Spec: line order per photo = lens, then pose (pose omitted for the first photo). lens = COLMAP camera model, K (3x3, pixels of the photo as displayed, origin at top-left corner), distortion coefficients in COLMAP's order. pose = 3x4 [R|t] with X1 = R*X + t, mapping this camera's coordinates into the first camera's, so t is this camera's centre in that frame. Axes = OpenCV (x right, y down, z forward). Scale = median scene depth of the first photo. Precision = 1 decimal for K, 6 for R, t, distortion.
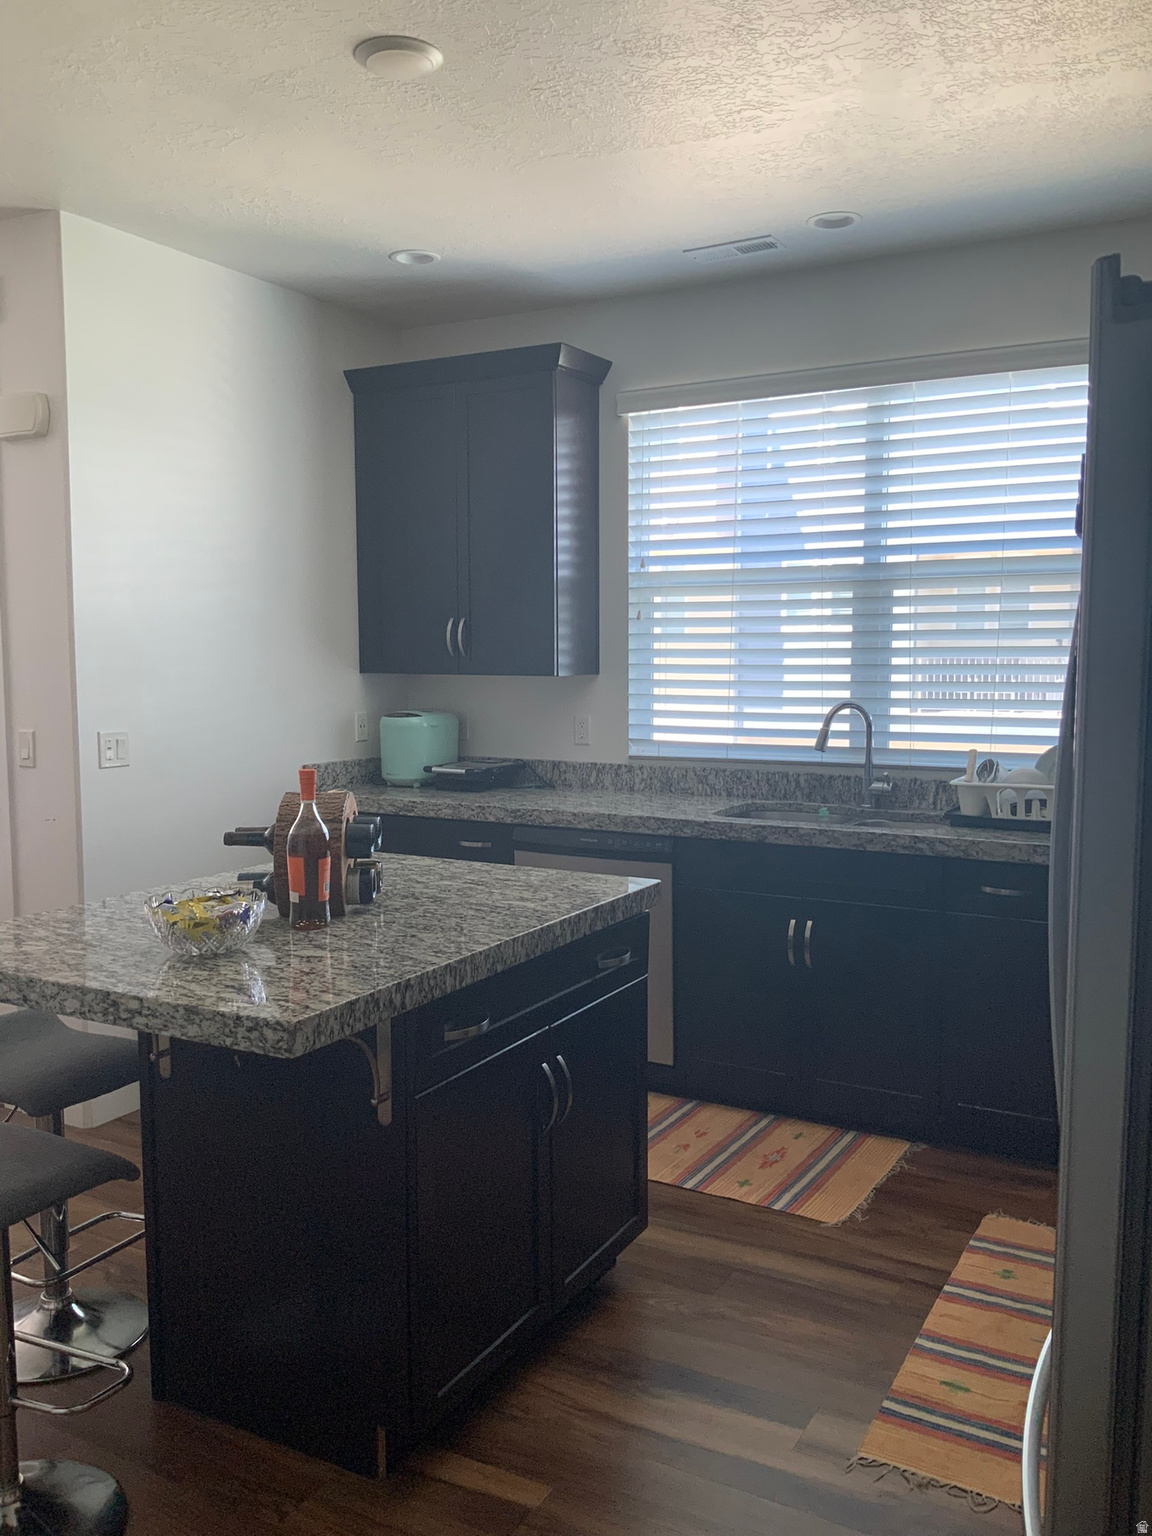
lens RADIAL K [[1260.5, 0, 575.7], [0, 1260.5, 765.1], [0, 0, 1]] dist [0.128658, -0.263338]
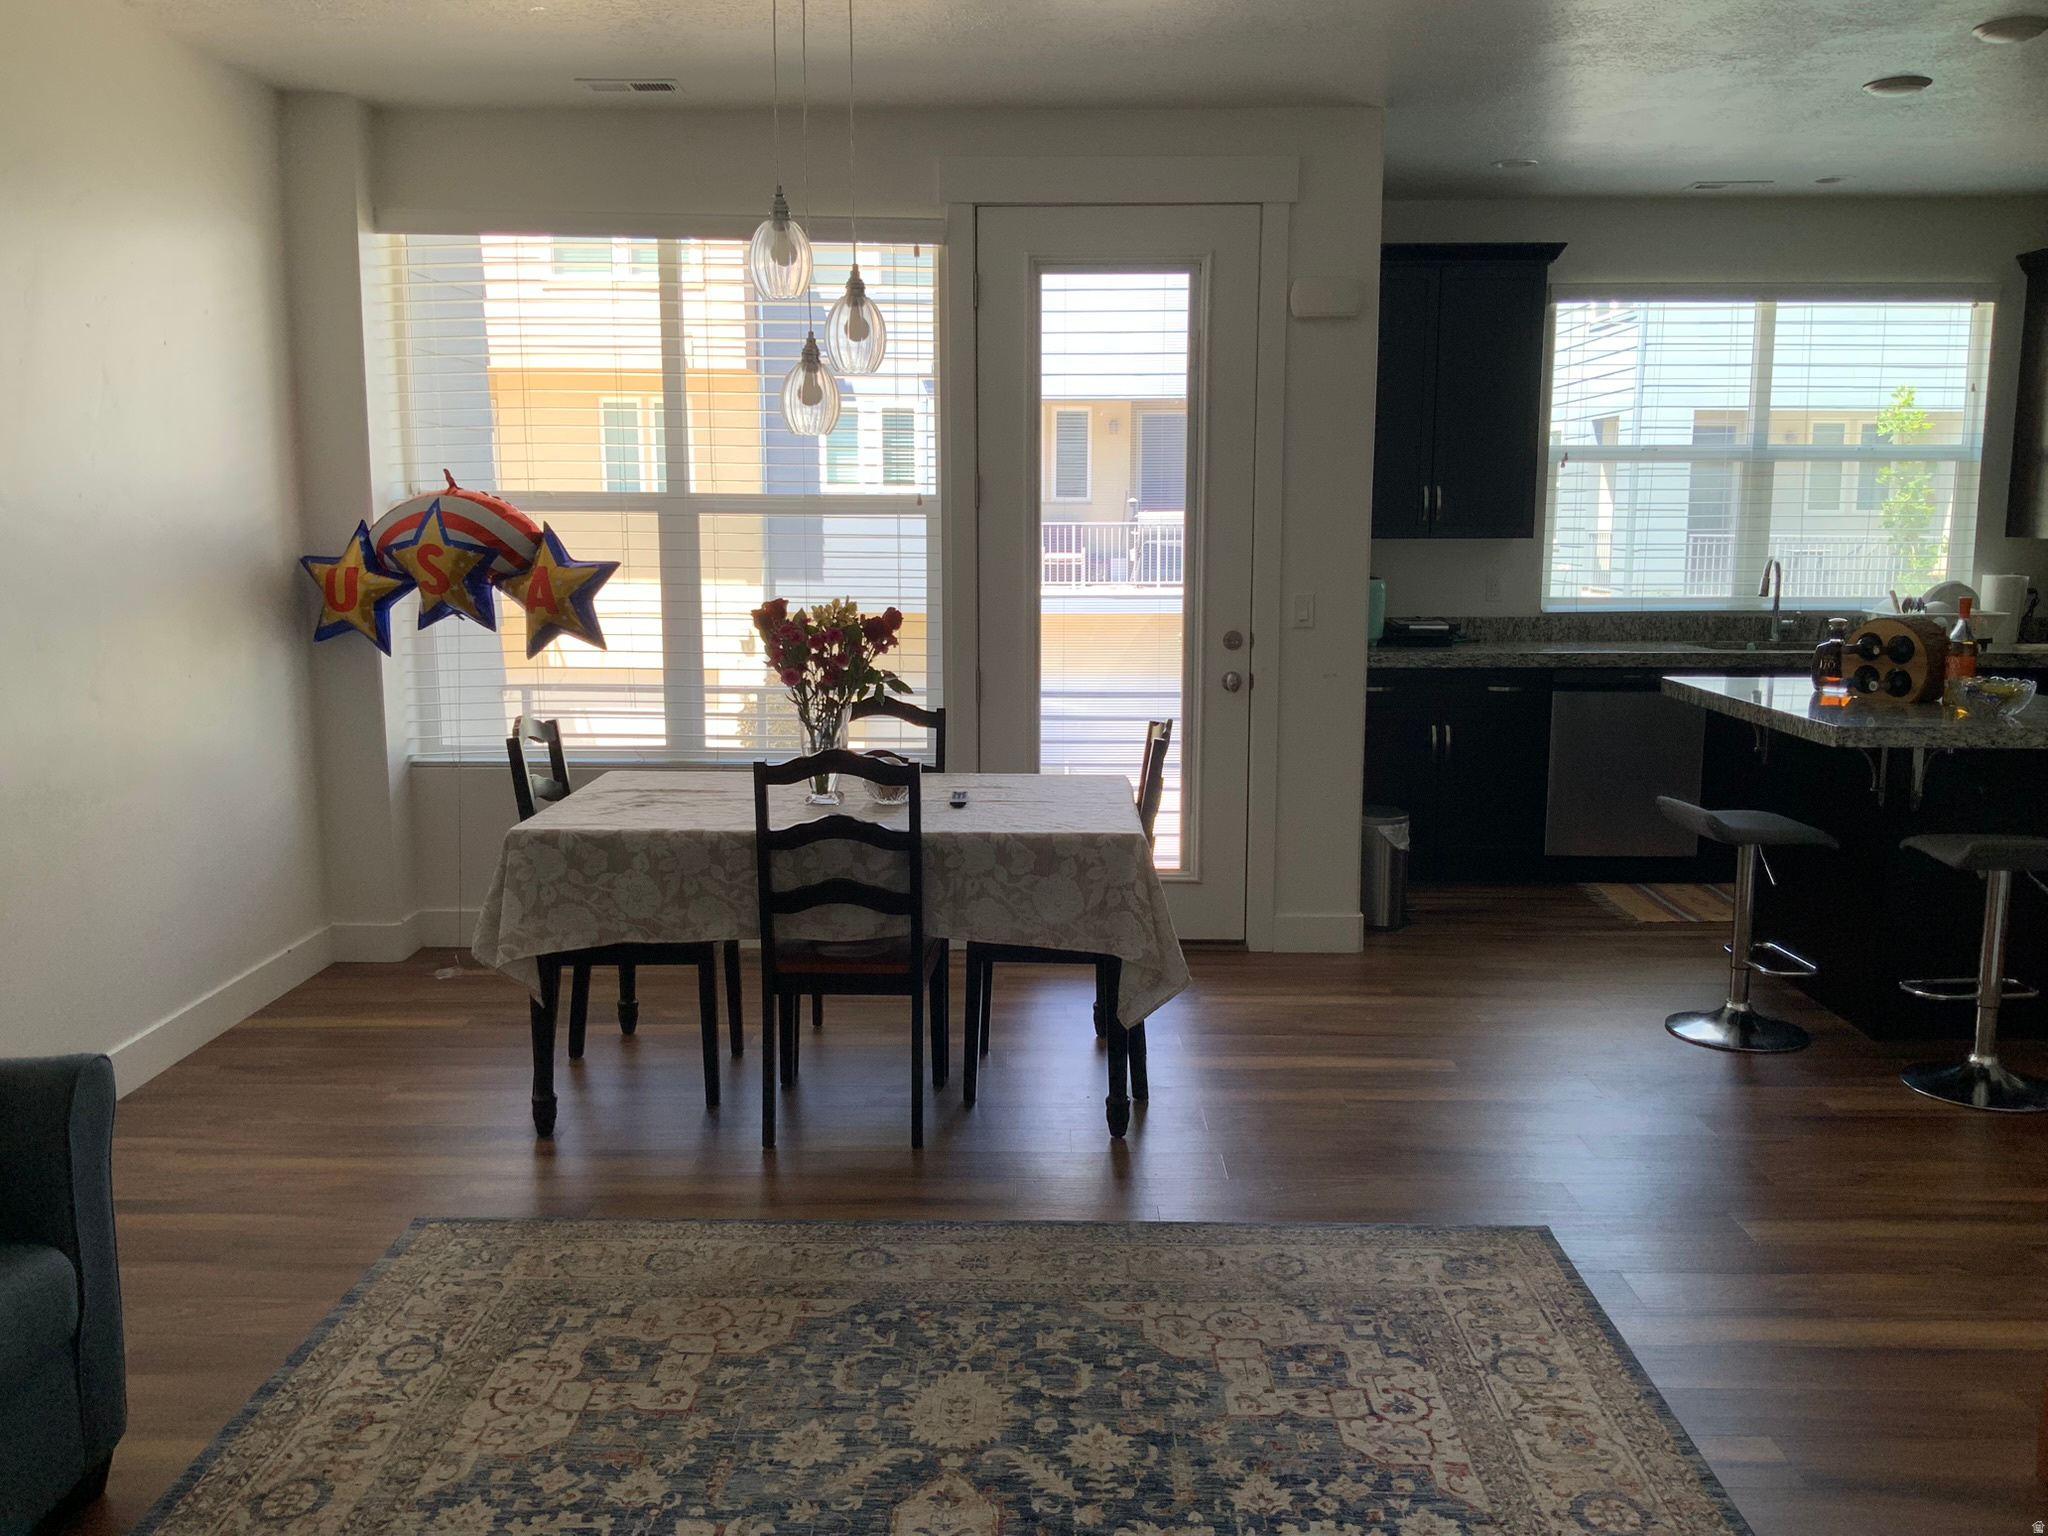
lens RADIAL K [[1690.7, 0, 1018.5], [0, 1690.7, 764.6], [0, 0, 1]] dist [0.085300, -0.157548]
pose [[0.882751, -0.068768, 0.464782, -1.461881], [0.042406, 0.996855, 0.066952, 0.012102], [-0.467924, -0.039393, 0.882890, -0.164655]]
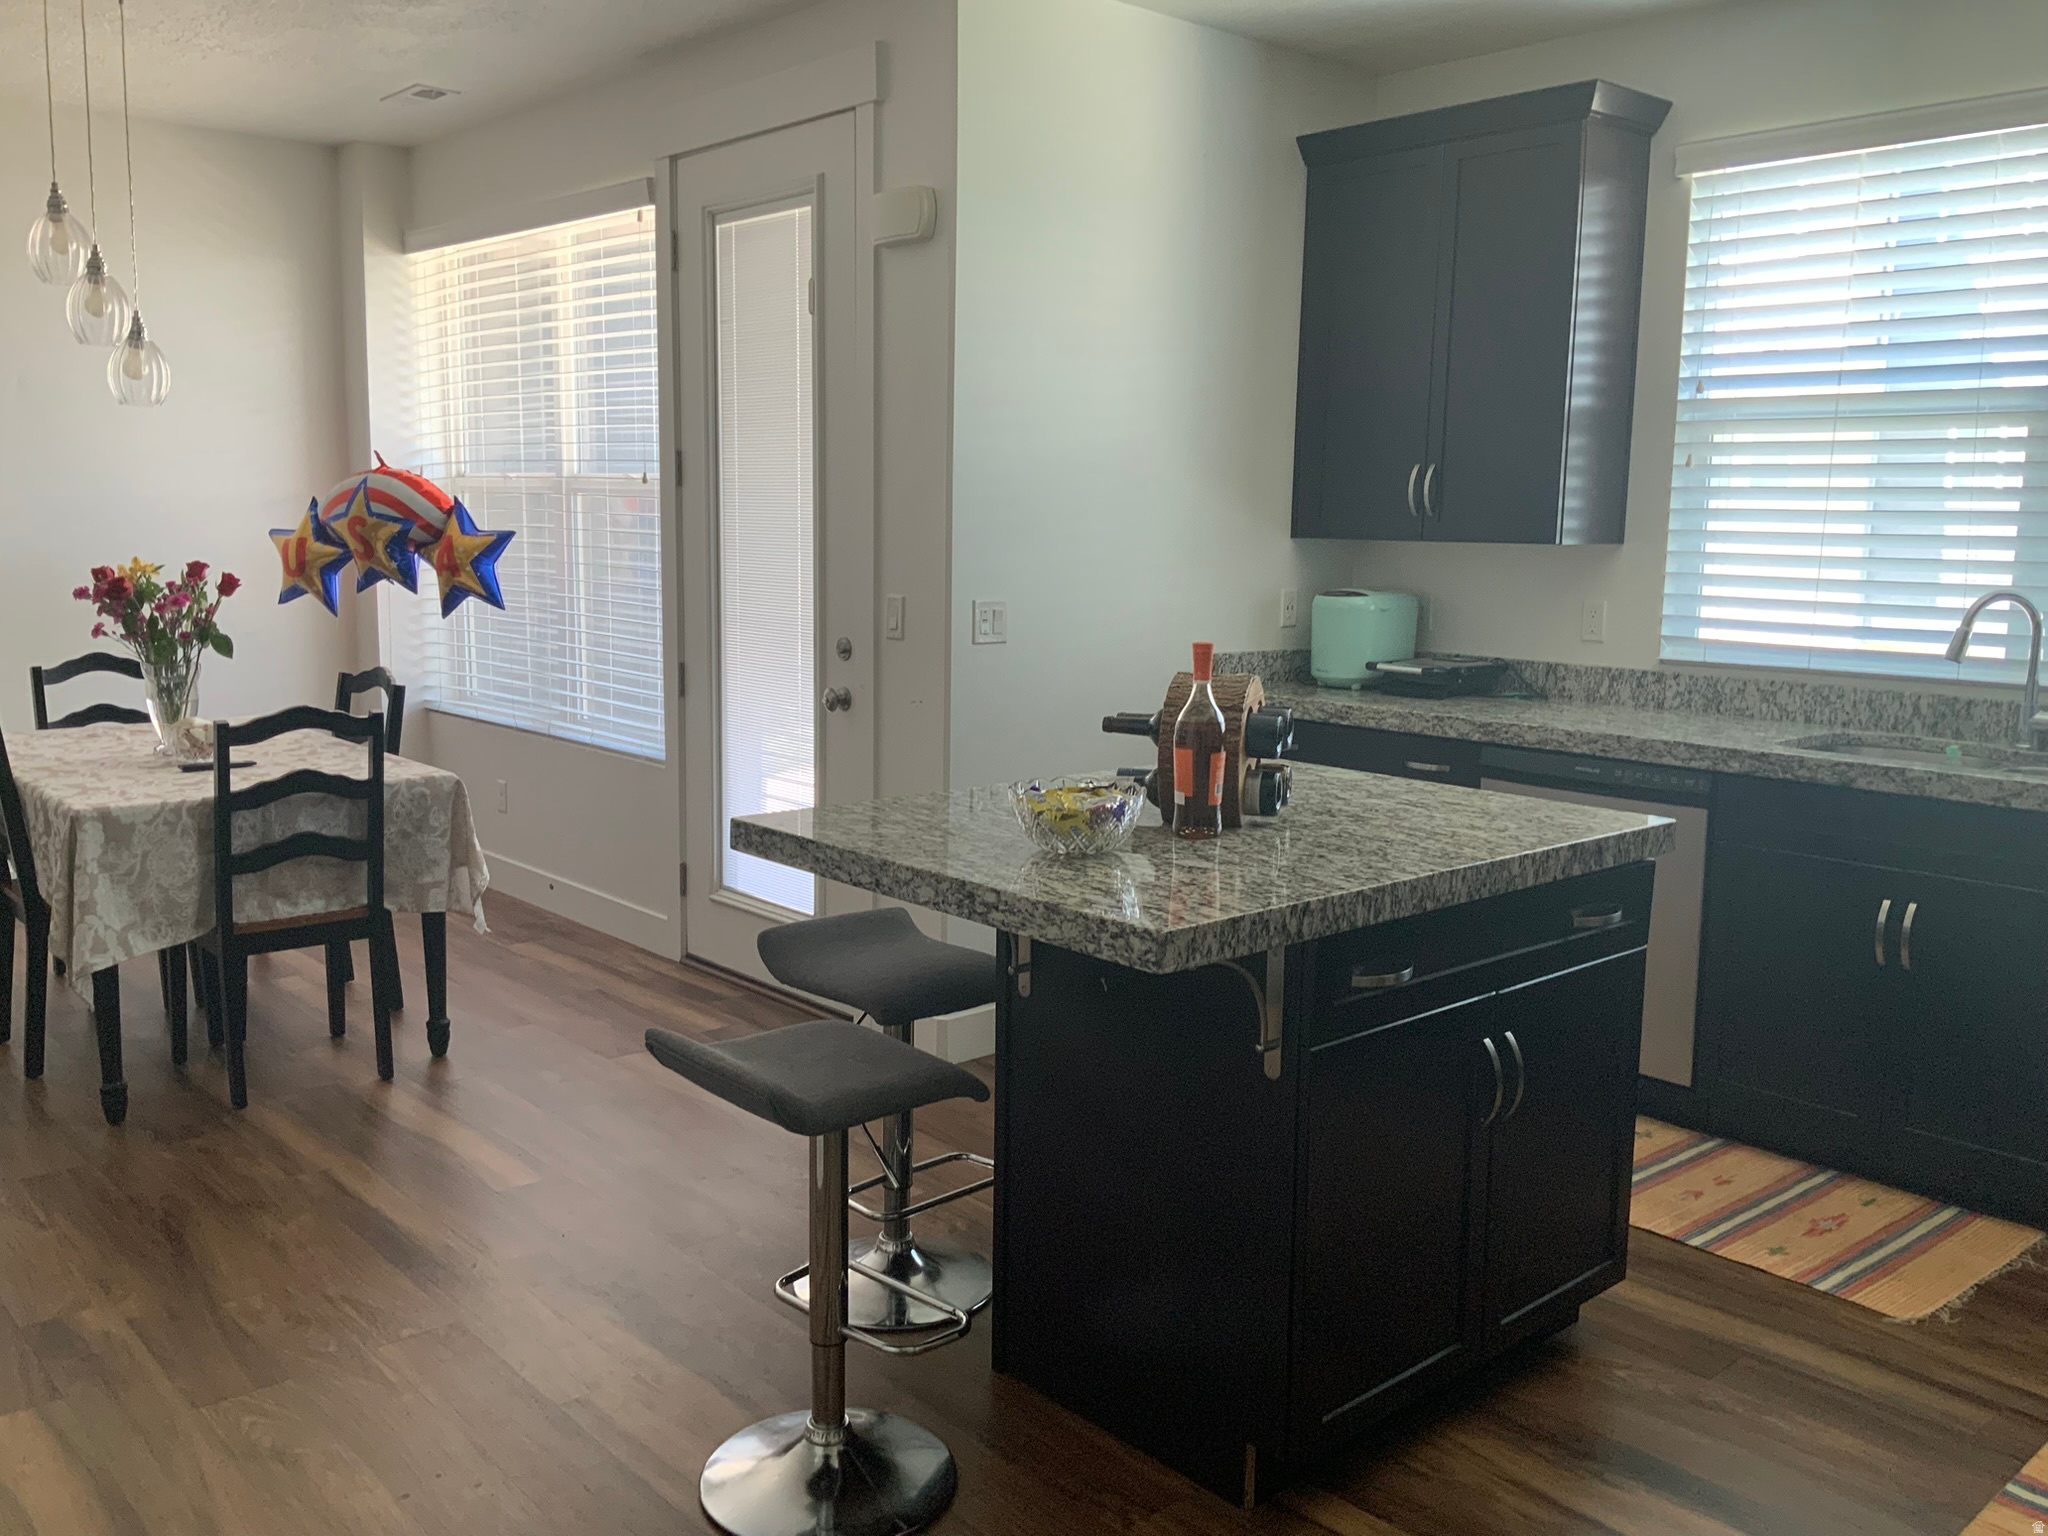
lens RADIAL K [[1690.7, 0, 1018.5], [0, 1690.7, 764.6], [0, 0, 1]] dist [0.085300, -0.157548]
pose [[0.943756, 0.064745, -0.324242, 0.022674], [-0.047644, 0.997036, 0.060414, 0.014861], [0.327192, -0.041568, 0.944043, -0.044492]]
